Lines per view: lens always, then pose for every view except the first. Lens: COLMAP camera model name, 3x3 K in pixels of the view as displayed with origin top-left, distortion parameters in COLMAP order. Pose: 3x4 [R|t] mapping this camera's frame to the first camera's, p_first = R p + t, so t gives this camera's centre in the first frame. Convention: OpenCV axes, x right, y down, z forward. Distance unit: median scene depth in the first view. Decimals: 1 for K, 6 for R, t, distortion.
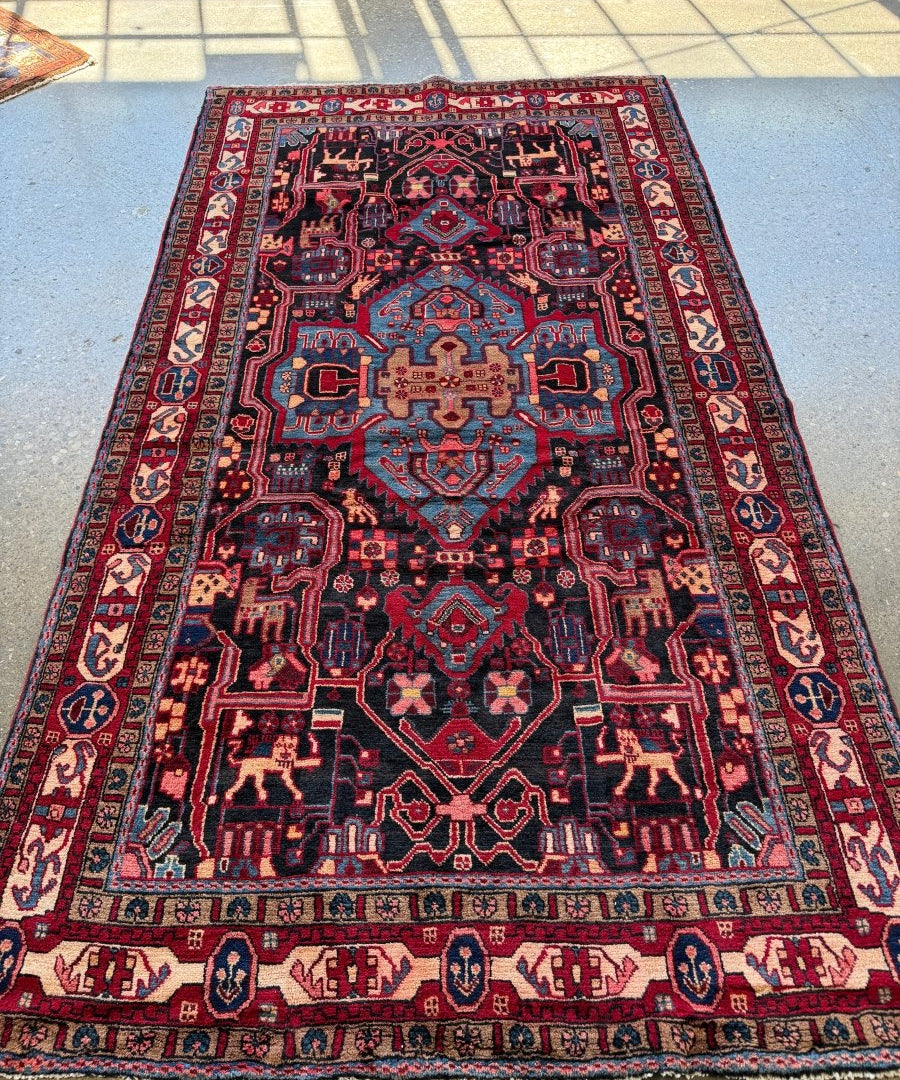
lens RADIAL K [[821.6, 0, 441.9], [0, 821.6, 544.8], [0, 0, 1]] dist [0.132081, -0.239960]
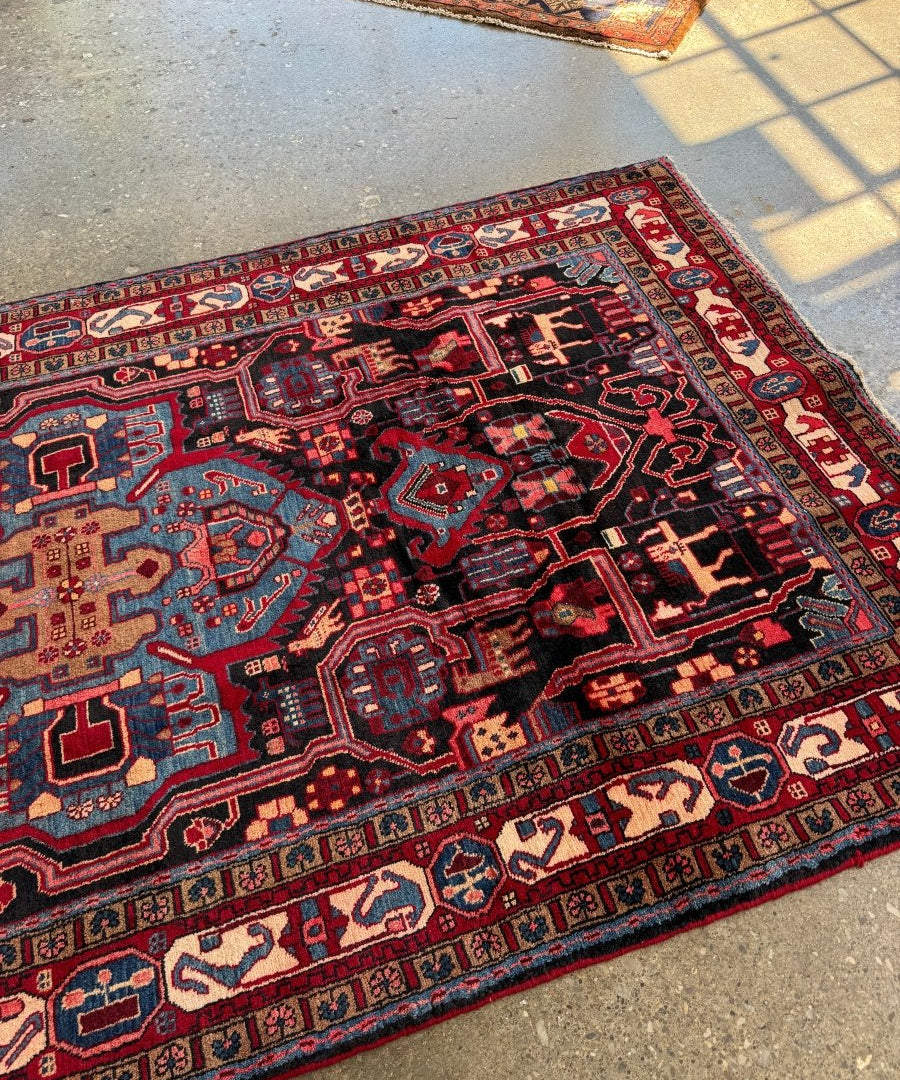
lens RADIAL K [[821.6, 0, 441.9], [0, 821.6, 544.8], [0, 0, 1]] dist [0.132081, -0.239960]
pose [[0.296003, 0.793097, -0.532335, 0.400517], [-0.757380, 0.534464, 0.375131, -0.646669], [0.582029, 0.292140, 0.758879, 0.582067]]
